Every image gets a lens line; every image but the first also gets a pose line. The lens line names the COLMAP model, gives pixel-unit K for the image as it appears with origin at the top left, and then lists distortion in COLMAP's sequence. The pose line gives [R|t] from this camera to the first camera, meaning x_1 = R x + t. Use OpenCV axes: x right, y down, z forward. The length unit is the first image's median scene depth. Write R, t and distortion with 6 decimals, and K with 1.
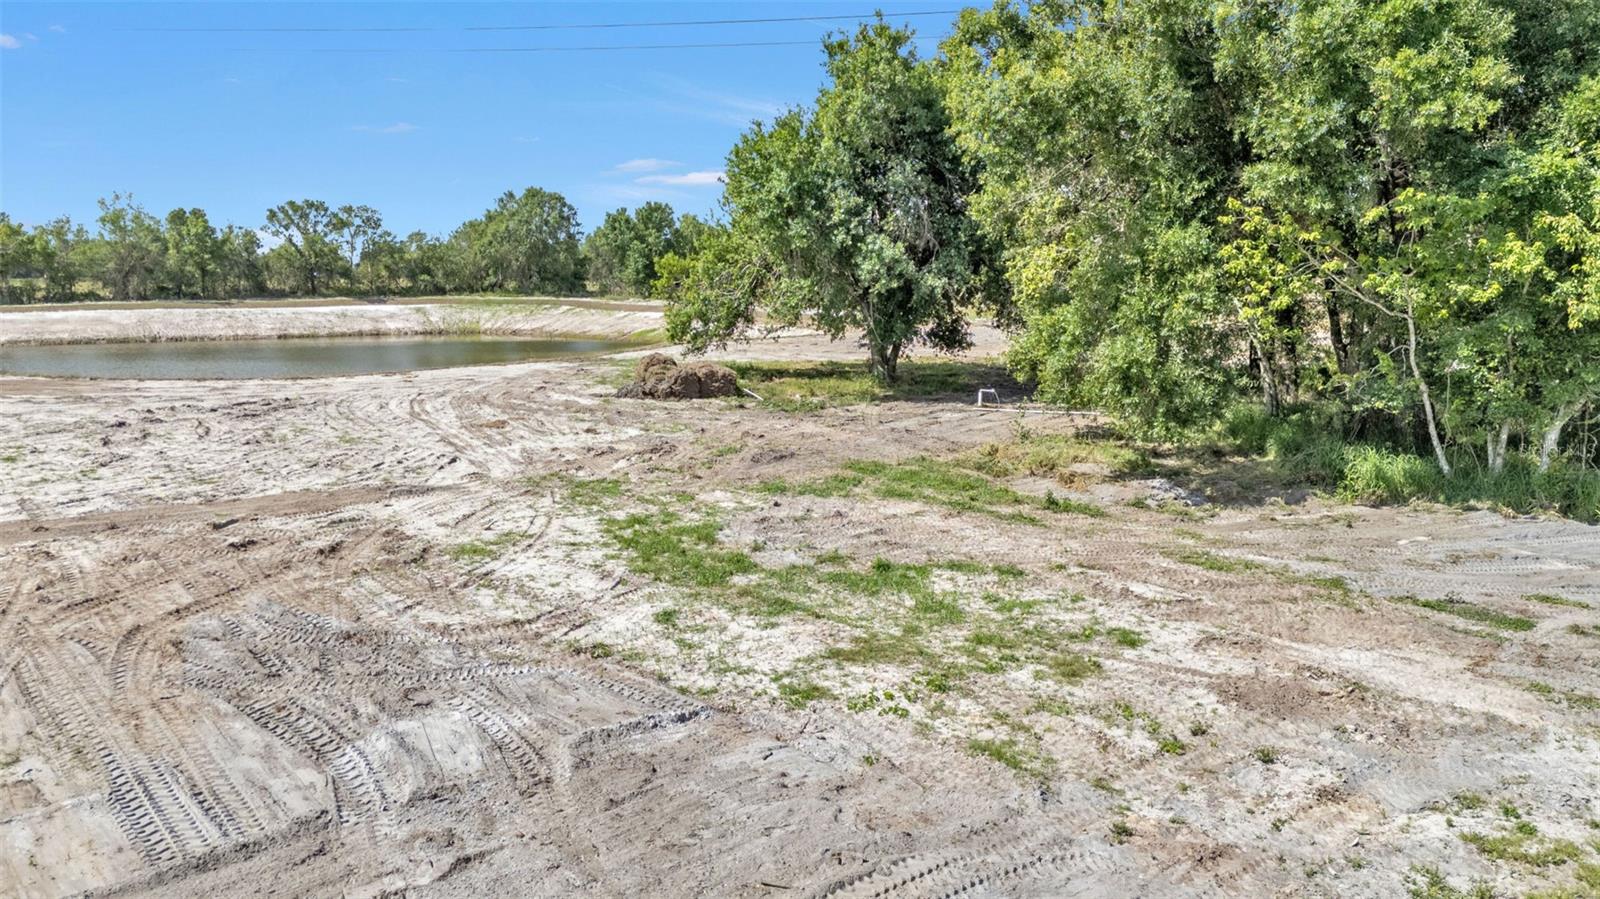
lens RADIAL K [[1184.9, 0, 803.2], [0, 1184.9, 448.2], [0, 0, 1]] dist [0.069525, -0.057408]
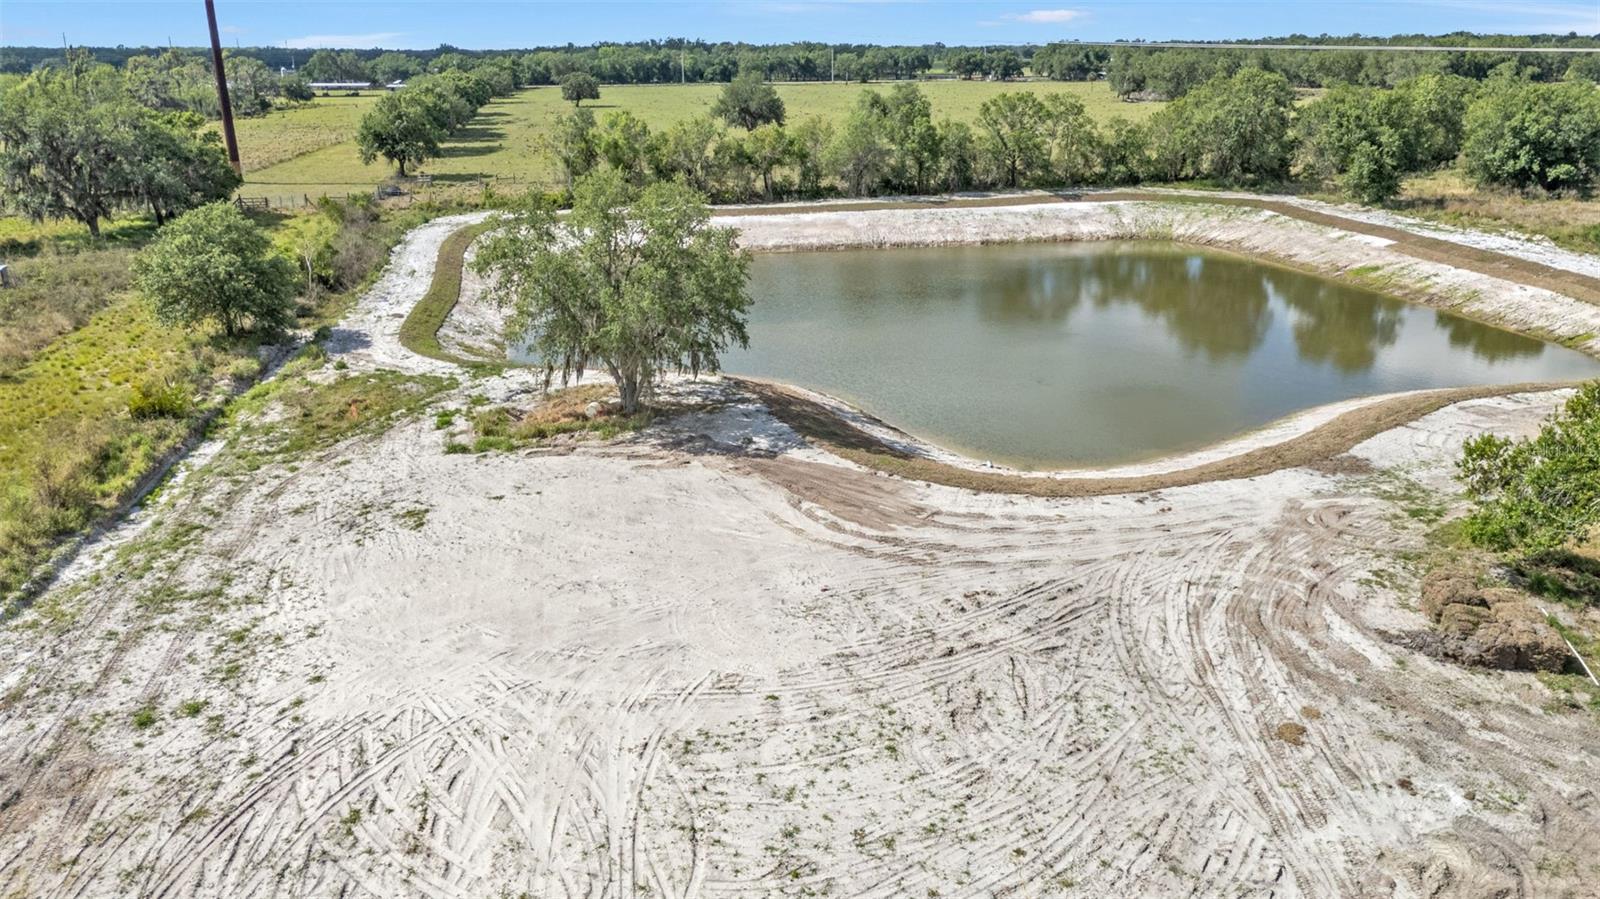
lens RADIAL K [[1184.9, 0, 799.5], [0, 1184.9, 445.7], [0, 0, 1]] dist [0.069525, -0.057408]
pose [[0.863618, 0.158405, -0.478615, -0.042465], [-0.071881, 0.978346, 0.194096, -0.100666], [0.498997, -0.133221, 0.856303, -0.001985]]
